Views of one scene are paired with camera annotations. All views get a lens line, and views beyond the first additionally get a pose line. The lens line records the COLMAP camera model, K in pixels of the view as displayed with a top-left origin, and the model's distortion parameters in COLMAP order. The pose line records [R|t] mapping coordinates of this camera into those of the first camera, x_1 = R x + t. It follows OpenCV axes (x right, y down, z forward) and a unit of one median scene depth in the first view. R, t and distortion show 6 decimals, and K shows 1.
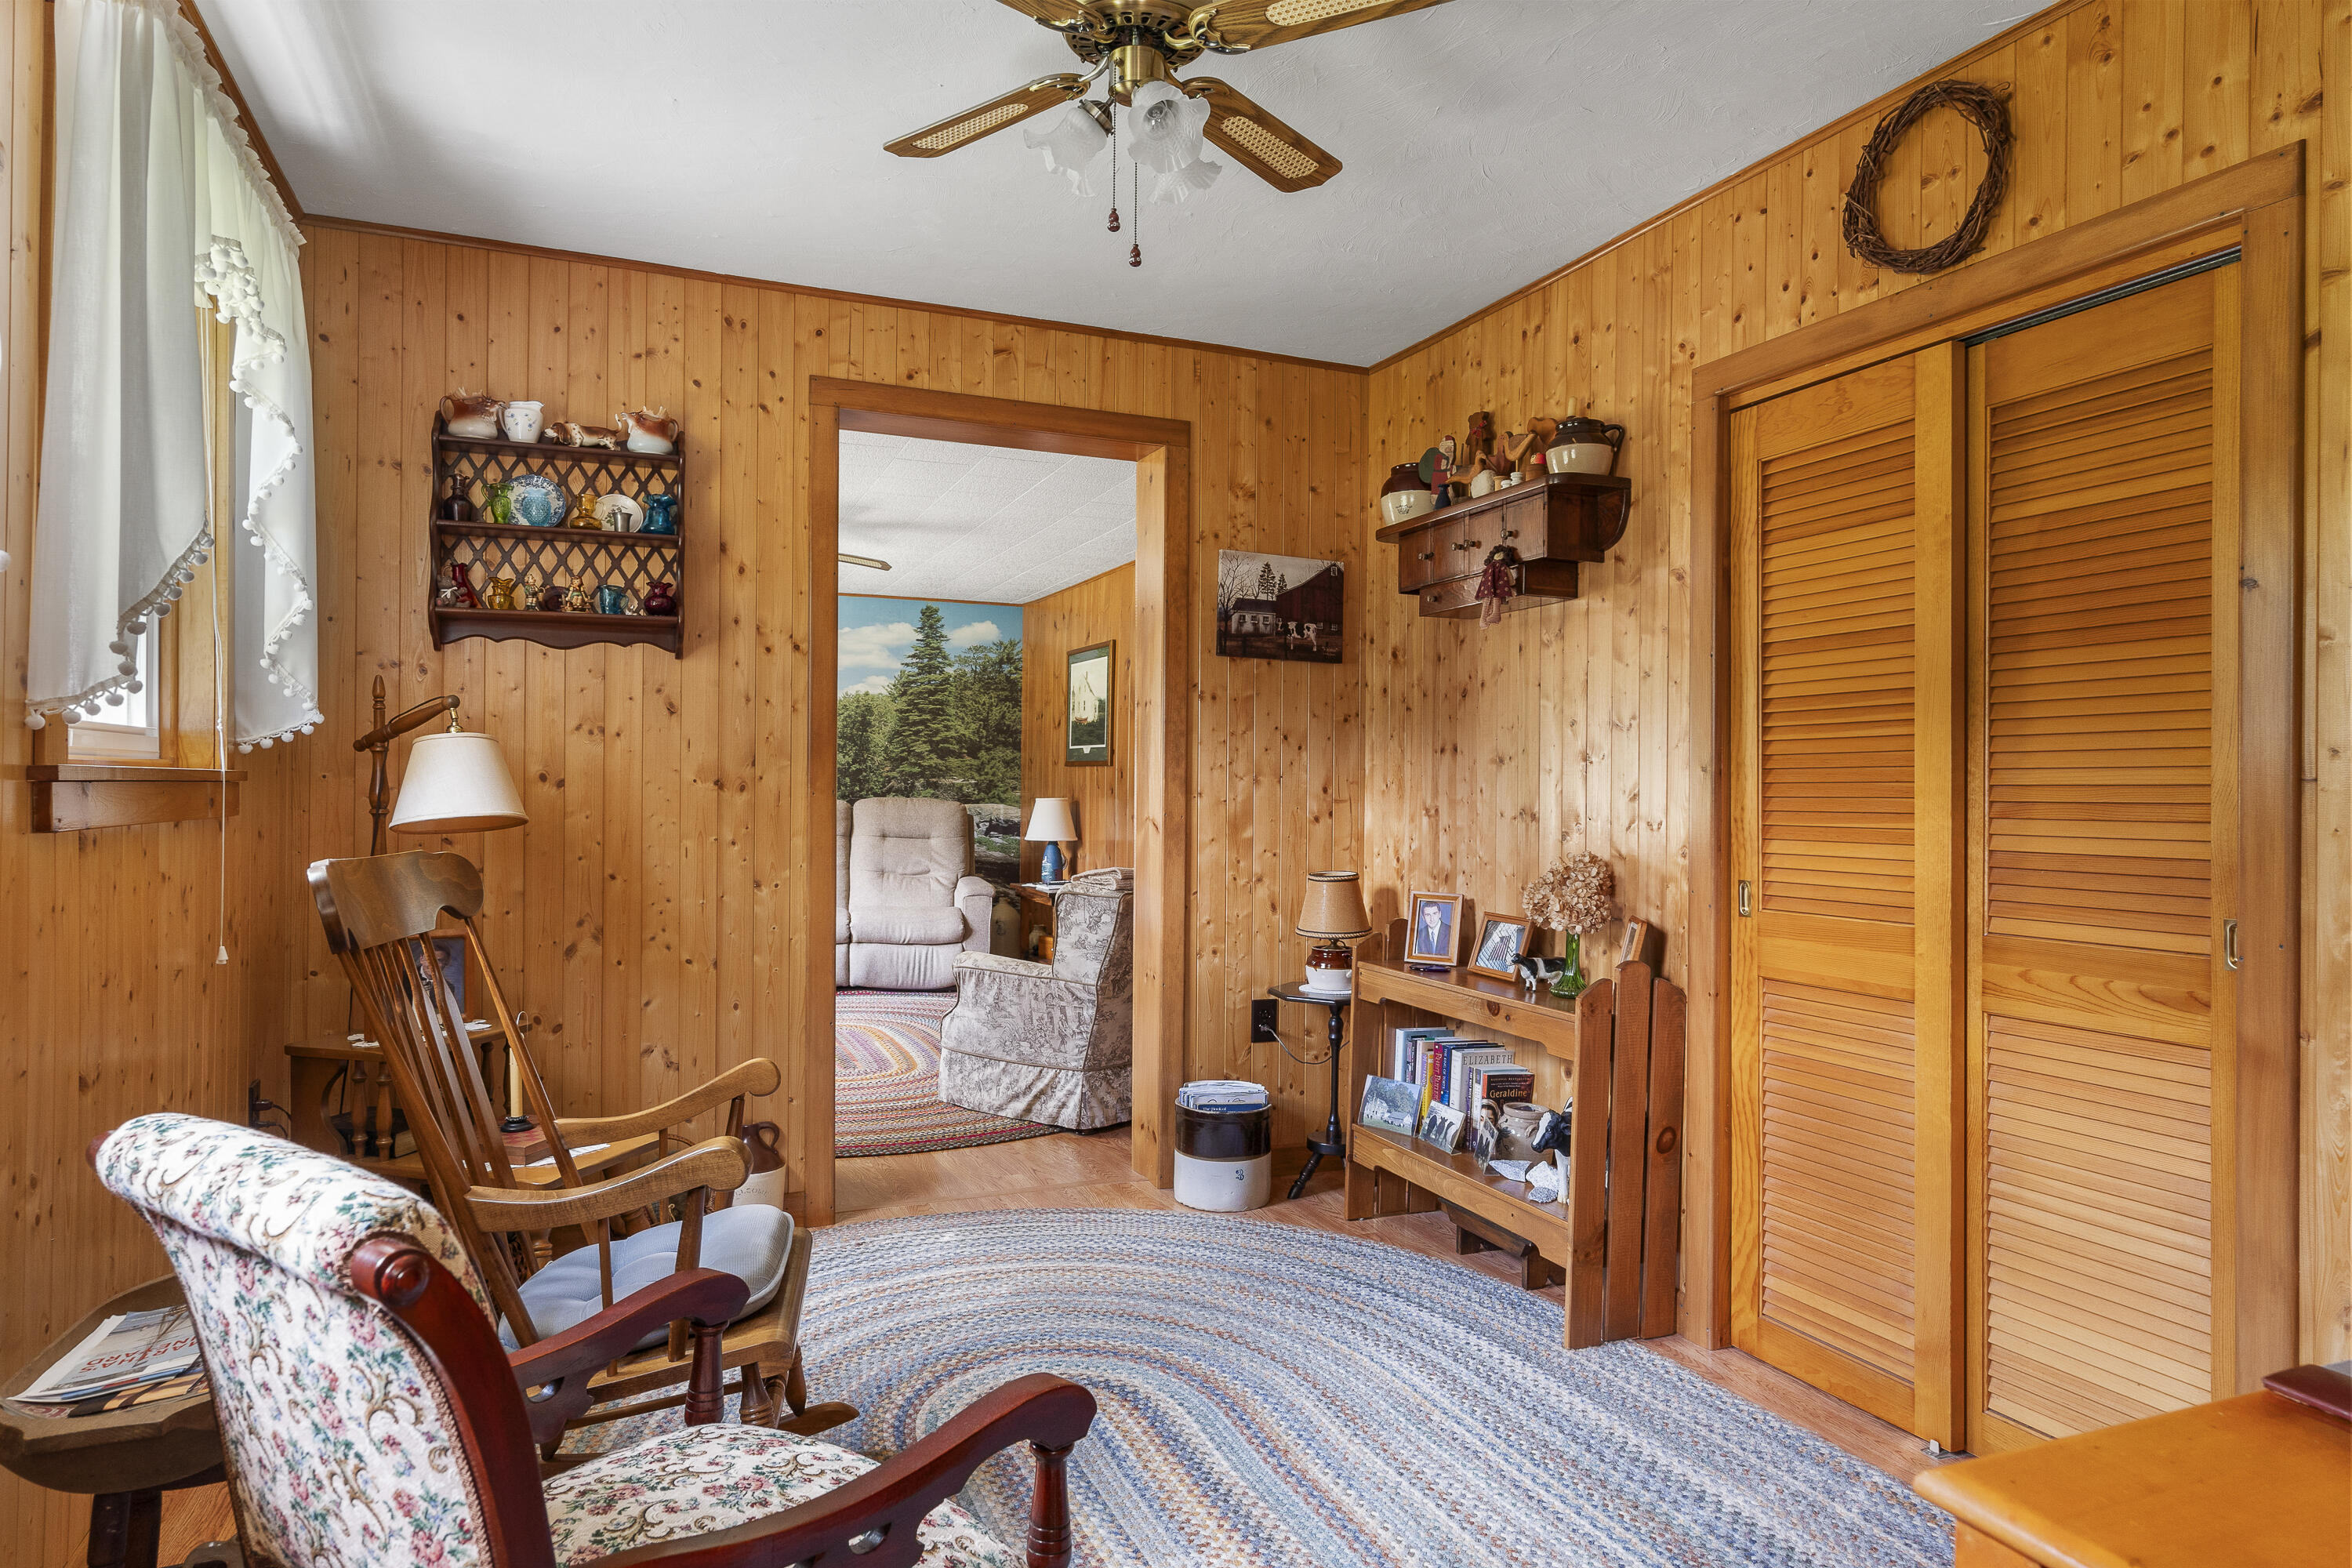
lens RADIAL K [[1401.6, 0, 1173.9], [0, 1401.6, 788.8], [0, 0, 1]] dist [-0.001228, -0.000012]
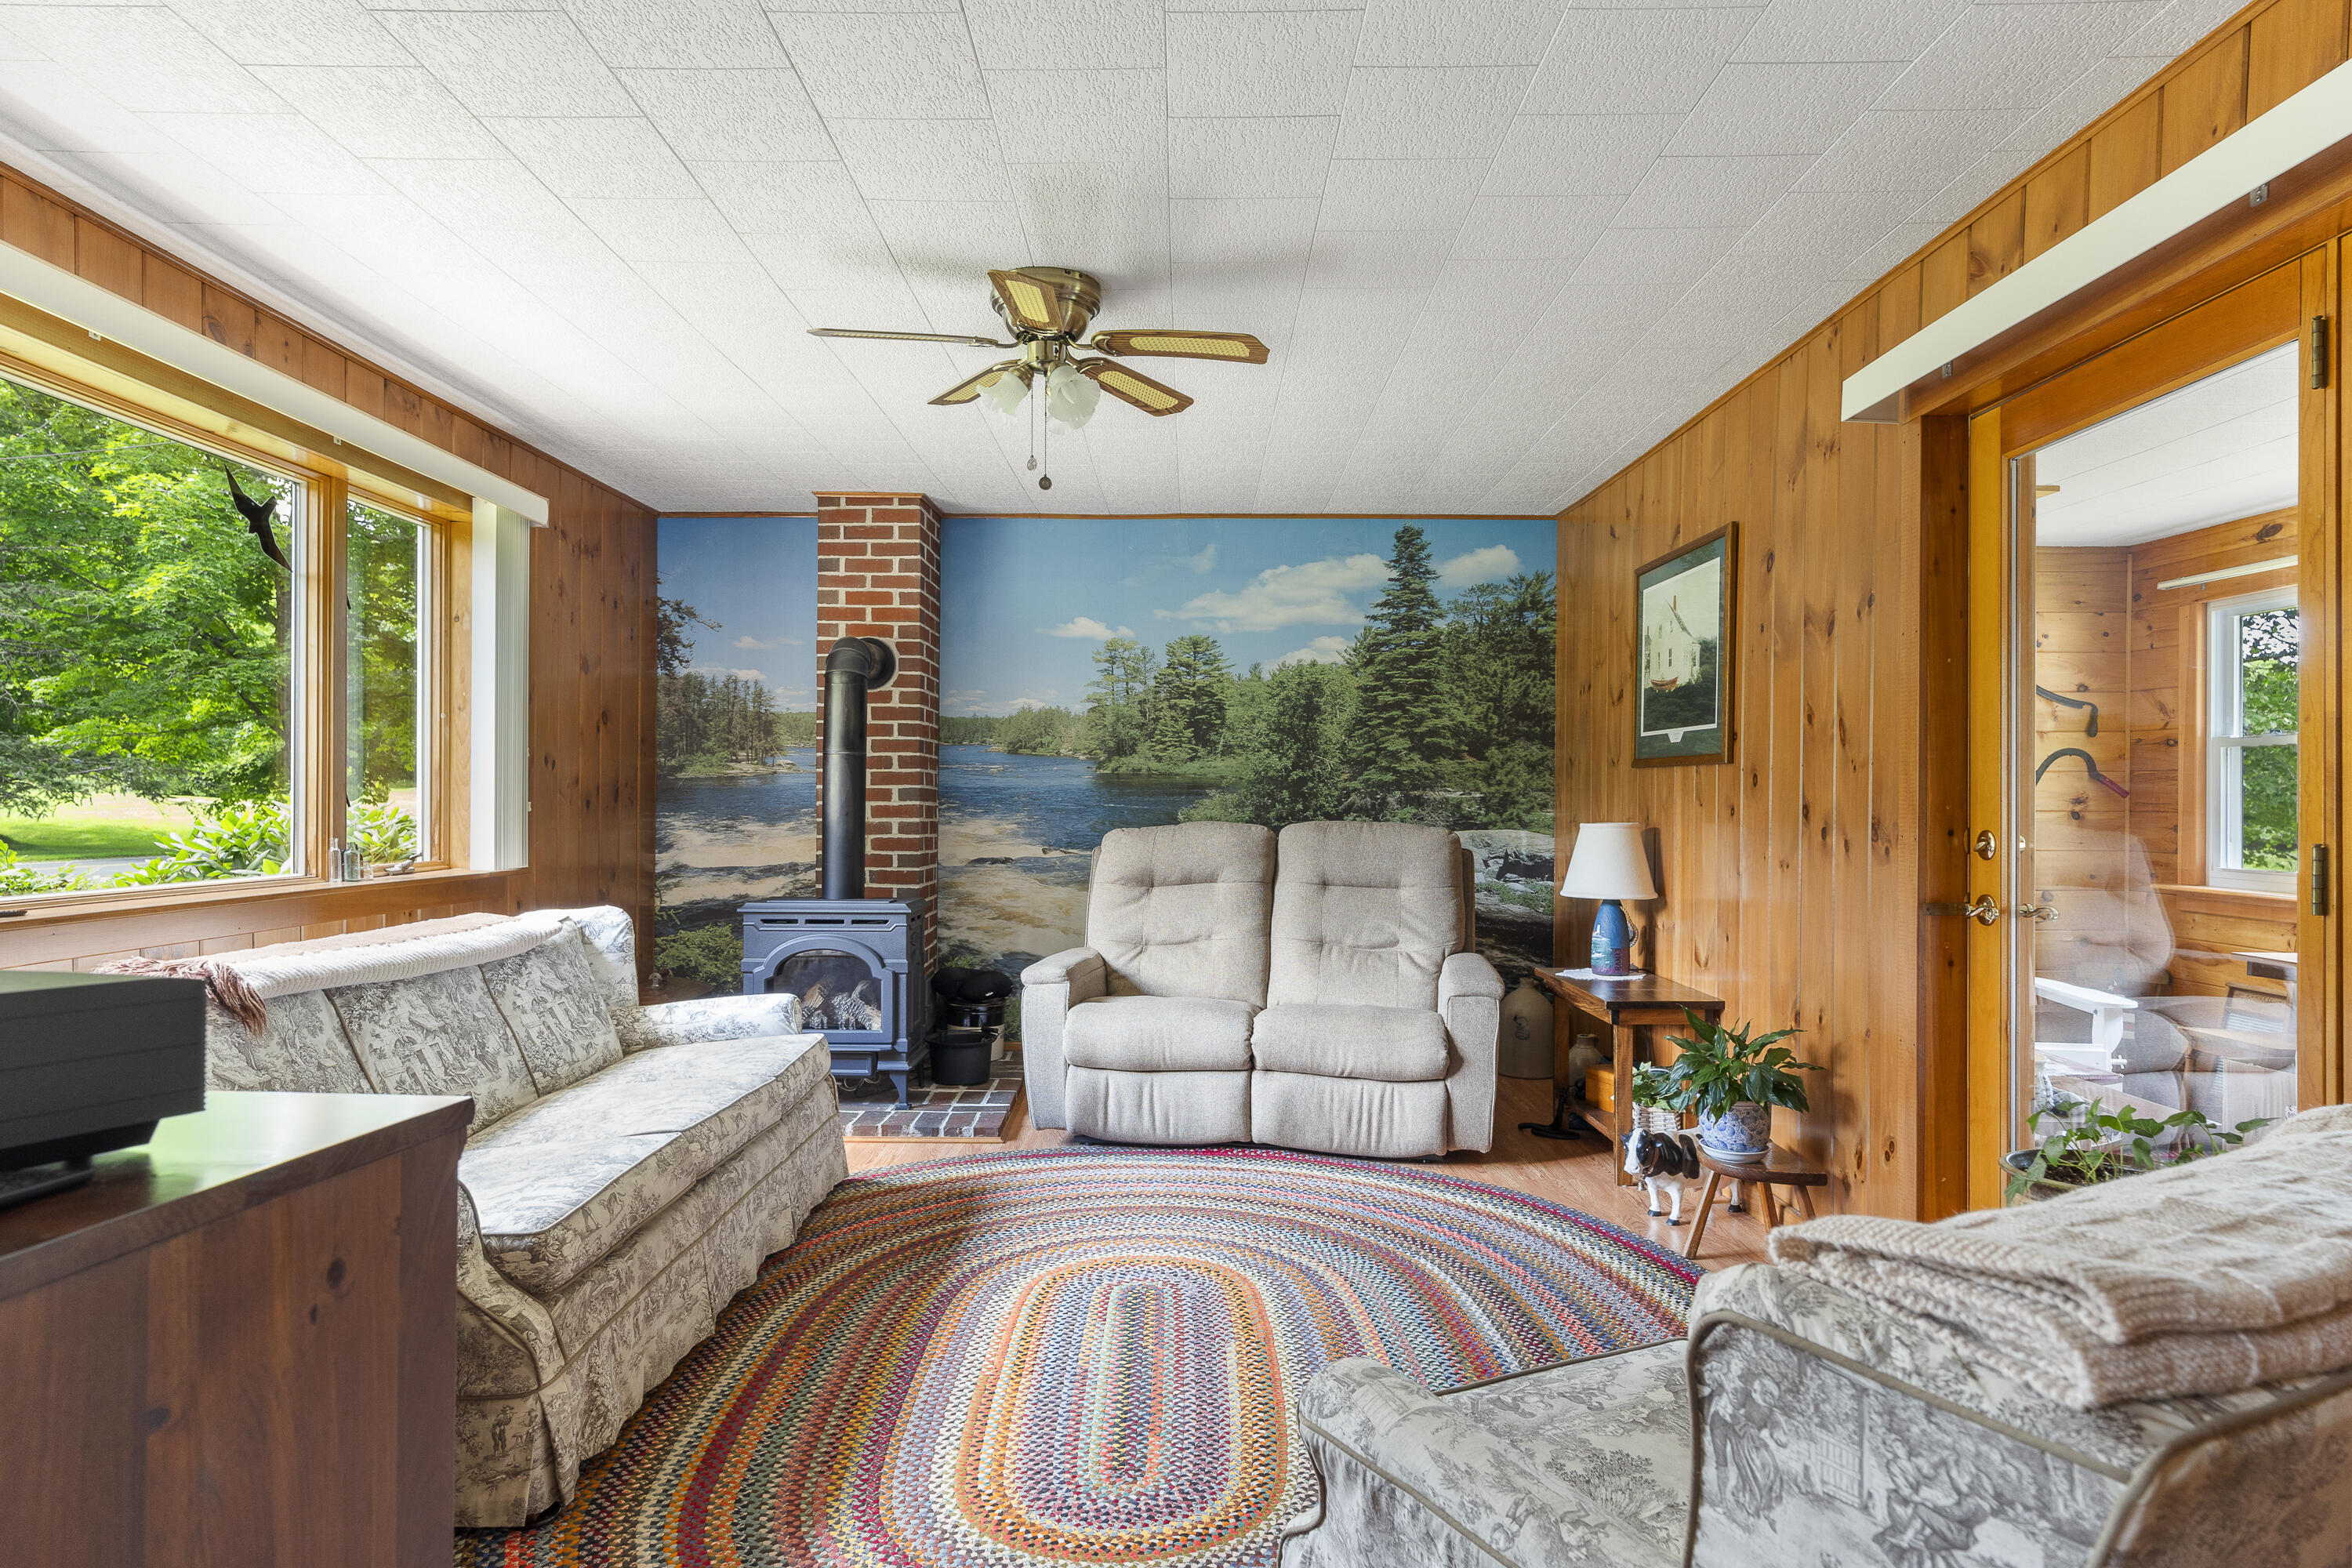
lens RADIAL K [[1325.0, 0, 1168.9], [0, 1325.0, 802.6], [0, 0, 1]] dist [0.001380, 0.000158]
pose [[0.922469, -0.004019, -0.386051, -0.039845], [0.003161, 0.999991, -0.002858, -0.000542], [0.386059, 0.001416, 0.922473, 0.390160]]
